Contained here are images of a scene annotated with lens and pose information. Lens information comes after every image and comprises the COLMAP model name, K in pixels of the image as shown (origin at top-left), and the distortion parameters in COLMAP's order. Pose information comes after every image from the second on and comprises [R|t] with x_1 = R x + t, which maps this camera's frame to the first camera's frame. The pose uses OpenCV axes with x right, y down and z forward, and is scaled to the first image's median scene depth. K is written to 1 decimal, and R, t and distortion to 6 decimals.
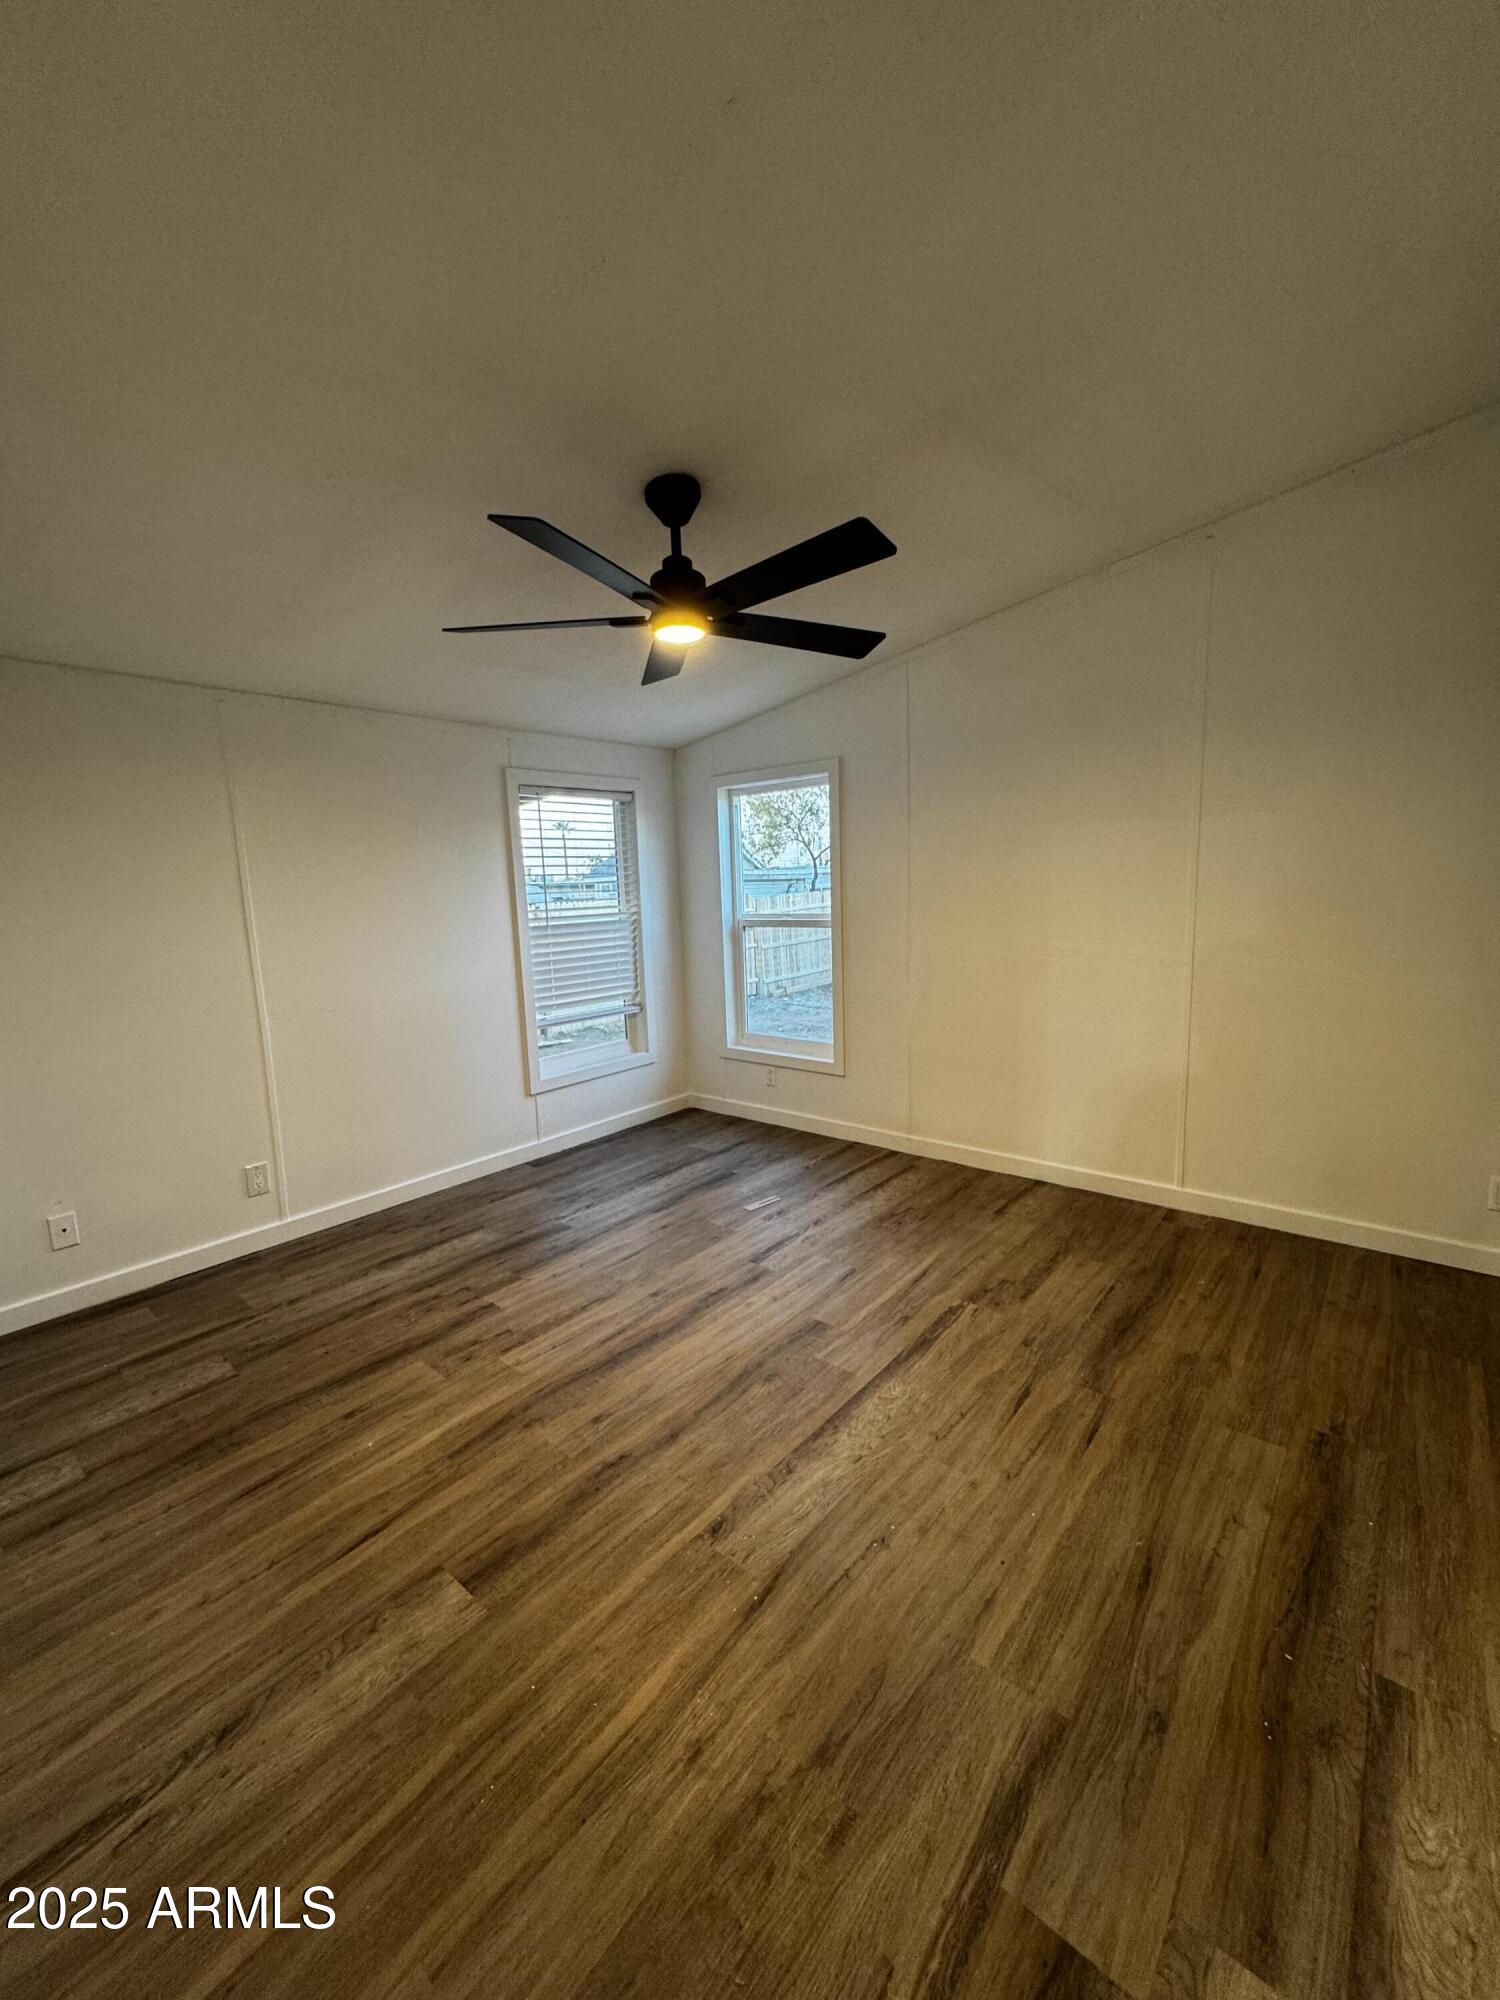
lens RADIAL K [[795.4, 0, 747.0], [0, 795.4, 1000.3], [0, 0, 1]] dist [-0.001431, 0.000397]
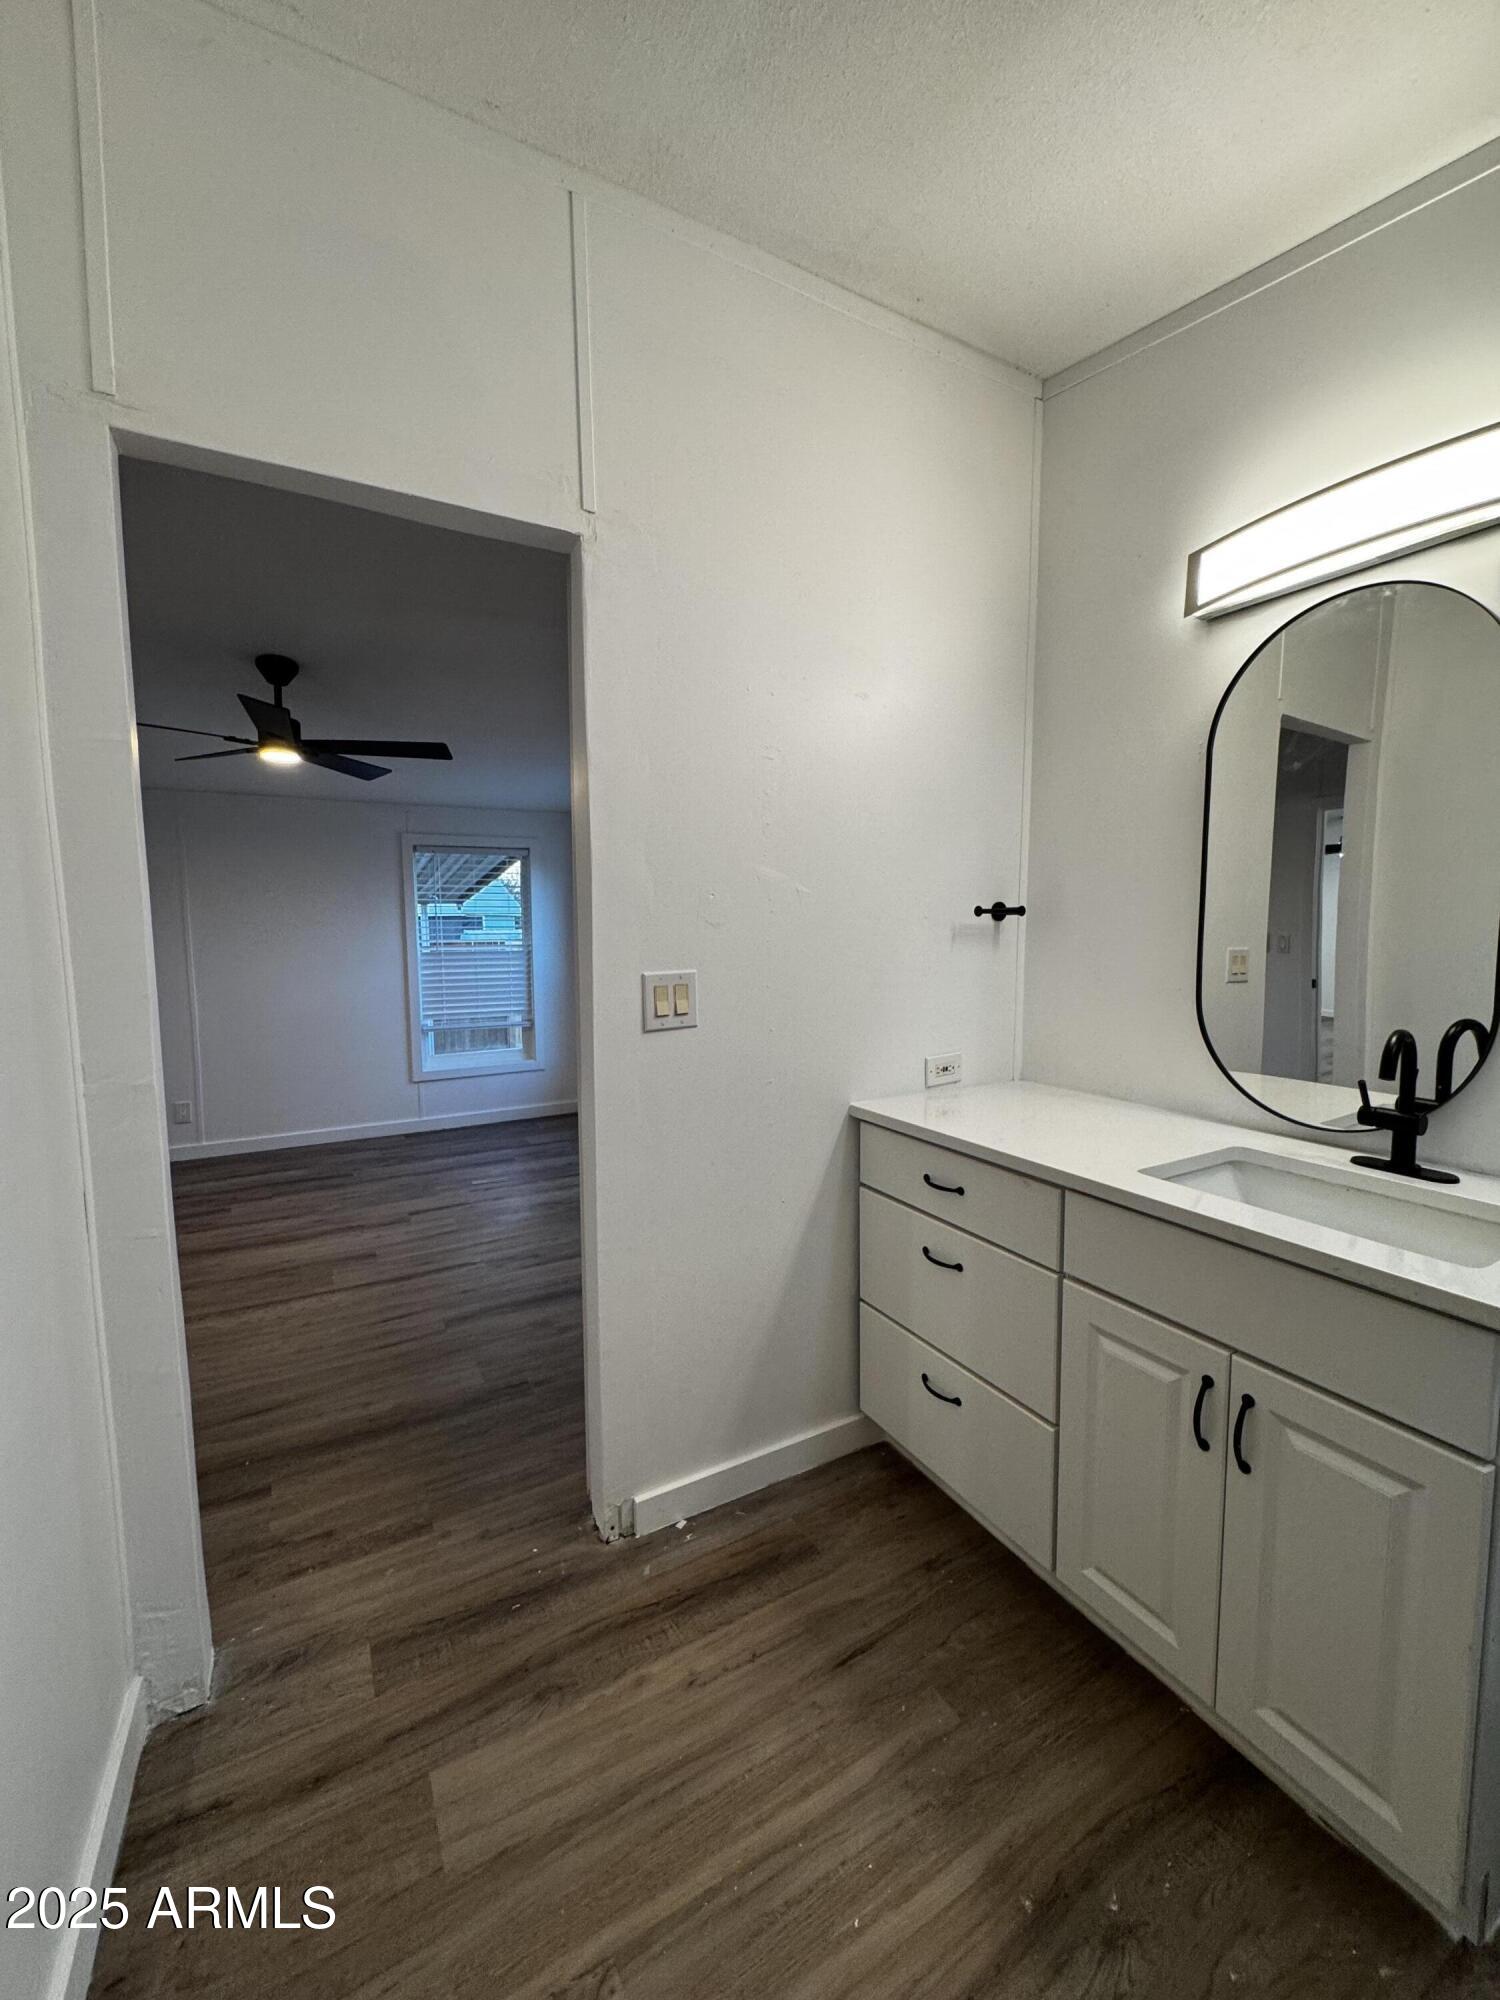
lens RADIAL K [[795.4, 0, 747.0], [0, 795.4, 1000.3], [0, 0, 1]] dist [-0.001431, 0.000397]
pose [[0.936036, 0.063216, -0.346179, 1.075679], [-0.078703, 0.996421, -0.030849, -0.025428], [0.342990, 0.056121, 0.937661, -0.054028]]
